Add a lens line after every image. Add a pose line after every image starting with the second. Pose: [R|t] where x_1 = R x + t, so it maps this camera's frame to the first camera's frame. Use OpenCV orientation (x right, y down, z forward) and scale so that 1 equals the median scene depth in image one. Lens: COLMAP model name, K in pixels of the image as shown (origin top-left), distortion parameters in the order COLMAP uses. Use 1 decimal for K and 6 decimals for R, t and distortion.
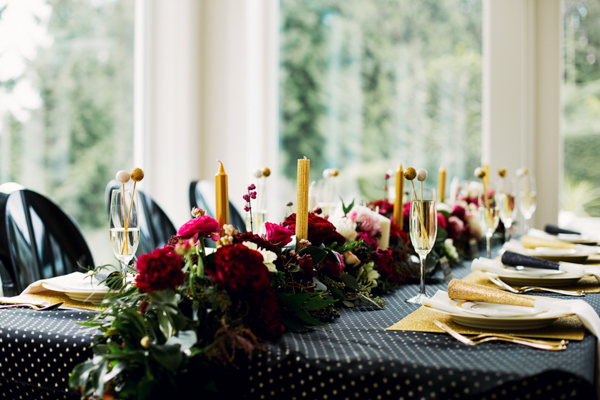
lens RADIAL K [[883.5, 0, 300.0], [0, 883.5, 200.0], [0, 0, 1]] dist [-0.176661, -0.011099]
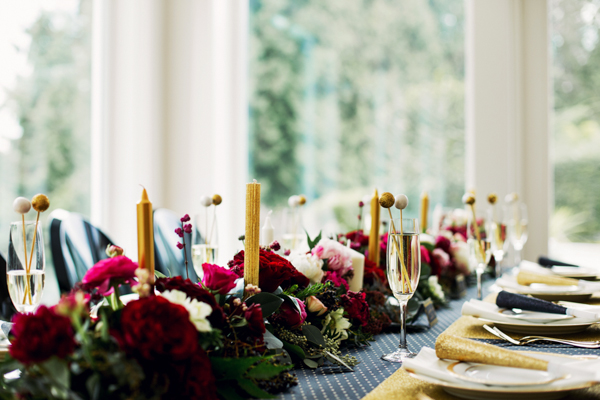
lens RADIAL K [[883.5, 0, 300.0], [0, 883.5, 200.0], [0, 0, 1]] dist [-0.176661, -0.011099]
pose [[0.999718, -0.004757, 0.023246, 0.025082], [0.005499, 0.999474, -0.031960, -0.004439], [-0.023082, 0.032079, 0.999219, 0.181854]]
